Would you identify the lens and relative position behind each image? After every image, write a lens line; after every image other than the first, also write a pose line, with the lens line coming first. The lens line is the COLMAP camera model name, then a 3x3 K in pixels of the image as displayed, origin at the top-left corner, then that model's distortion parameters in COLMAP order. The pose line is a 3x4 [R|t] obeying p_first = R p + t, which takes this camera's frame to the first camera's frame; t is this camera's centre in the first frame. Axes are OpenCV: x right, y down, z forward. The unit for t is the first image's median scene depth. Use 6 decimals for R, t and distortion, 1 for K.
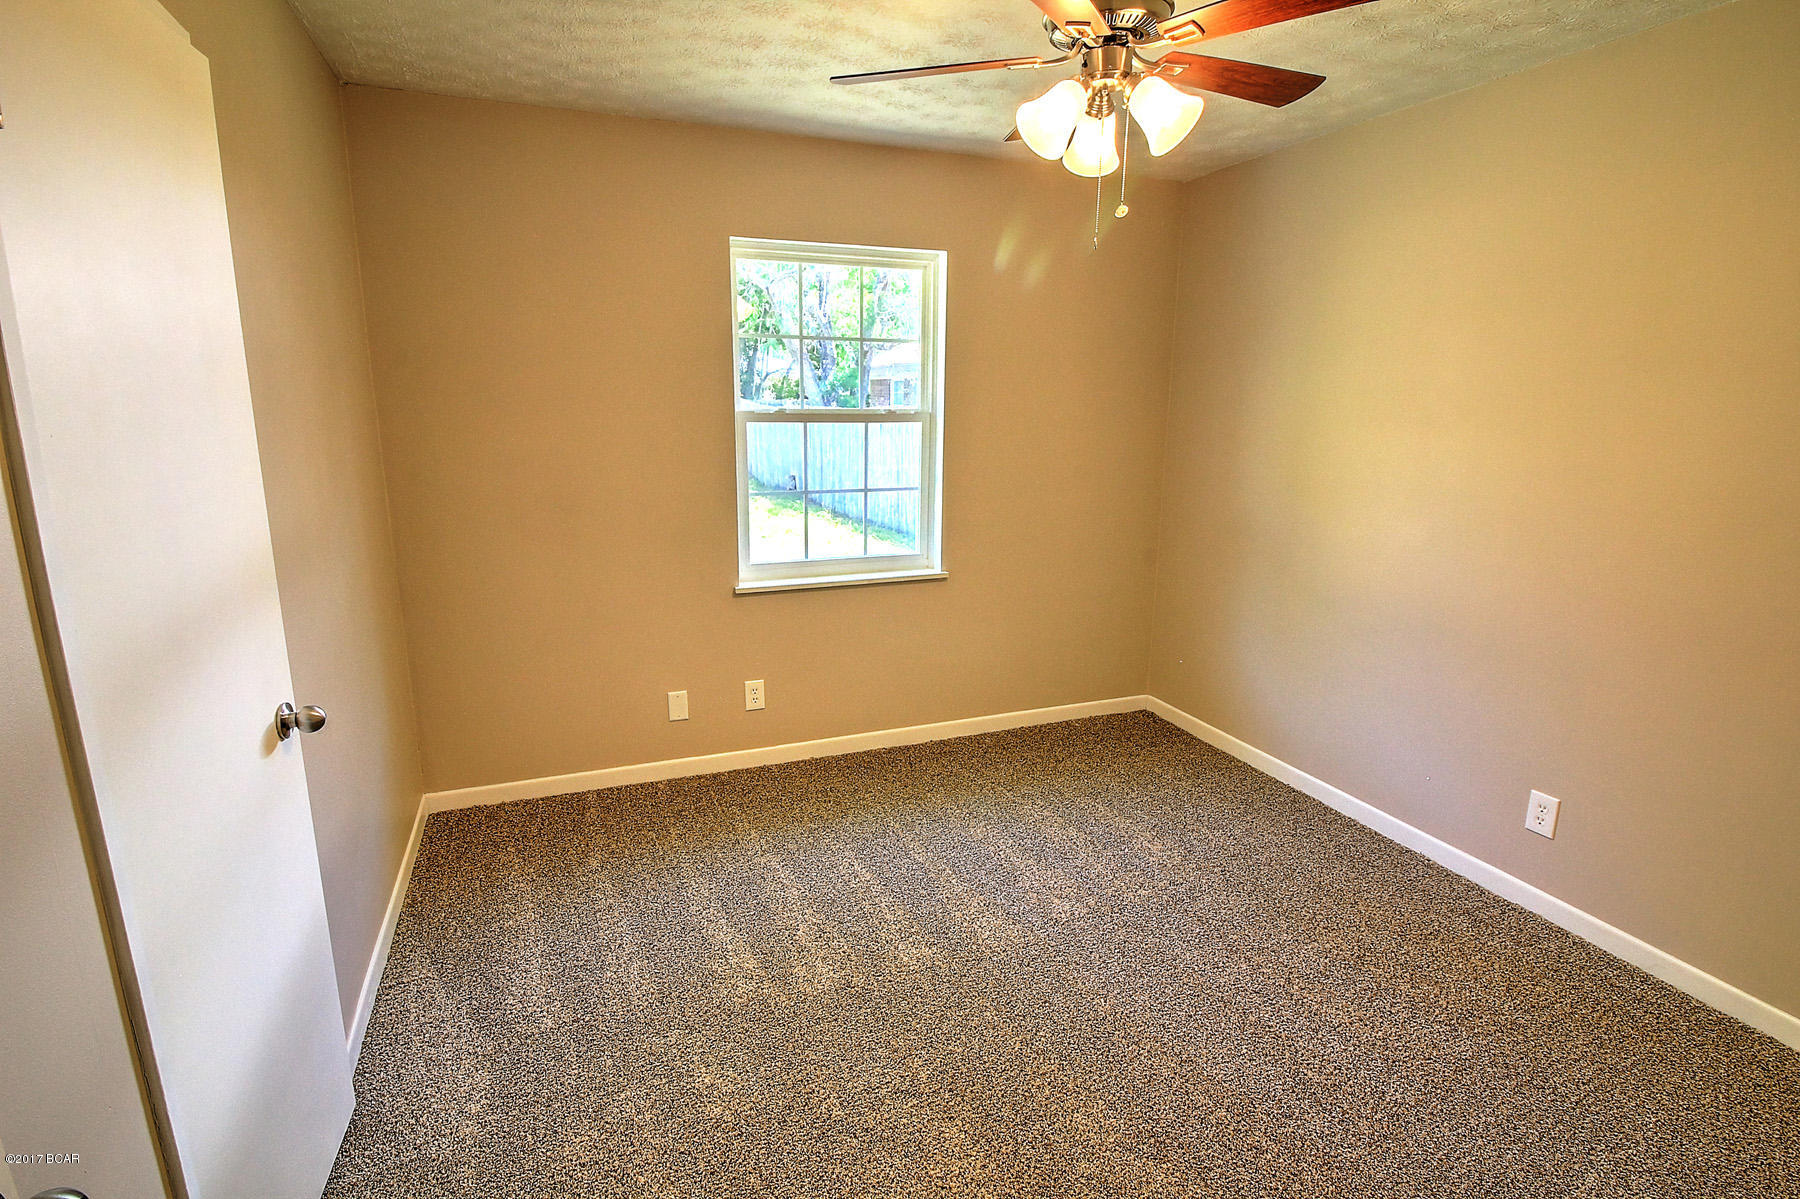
lens RADIAL K [[841.0, 0, 881.4], [0, 841.0, 583.8], [0, 0, 1]] dist [0.001748, -0.015411]
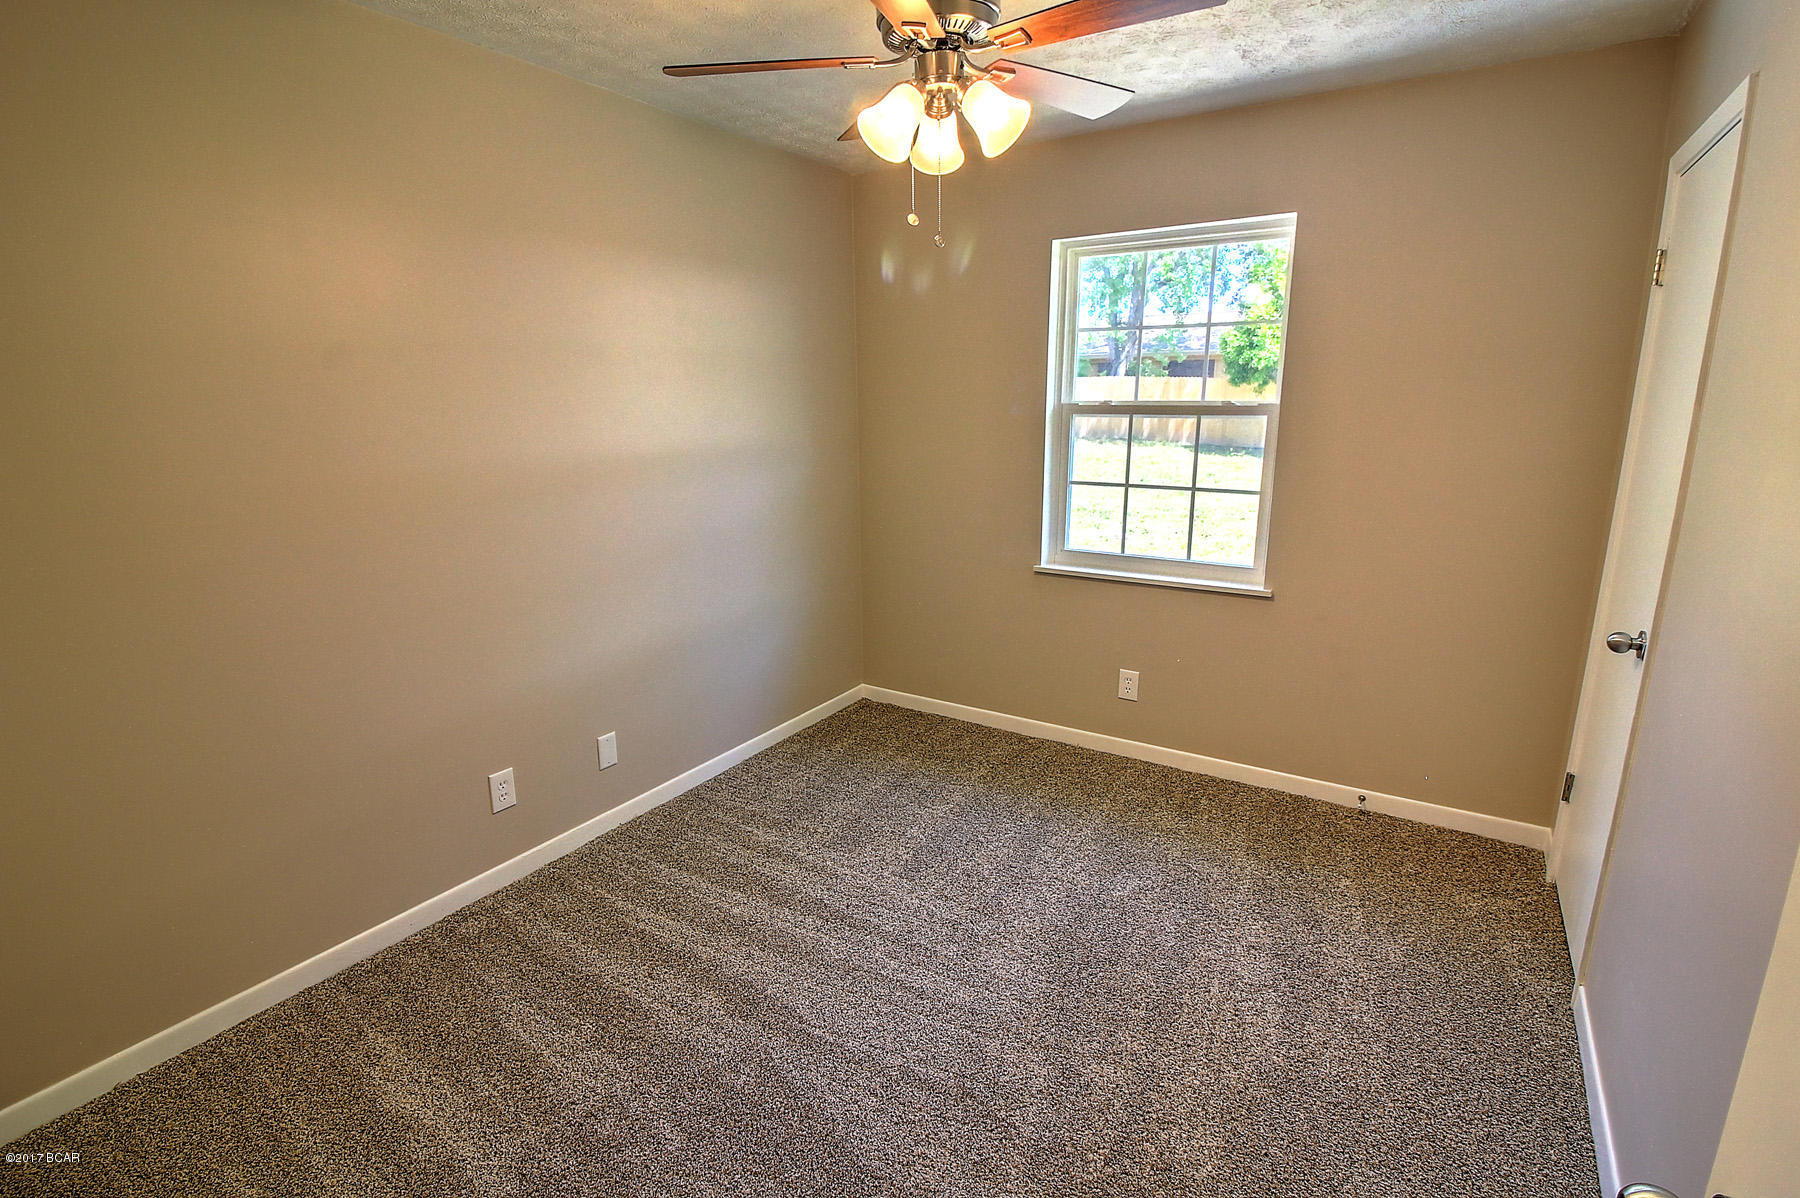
lens RADIAL K [[841.0, 0, 881.4], [0, 841.0, 583.3], [0, 0, 1]] dist [0.001748, -0.015411]
pose [[0.586046, 0.168656, -0.792531, 0.560559], [-0.152655, 0.983564, 0.096427, -0.048709], [0.795768, 0.064473, 0.602159, 0.191035]]
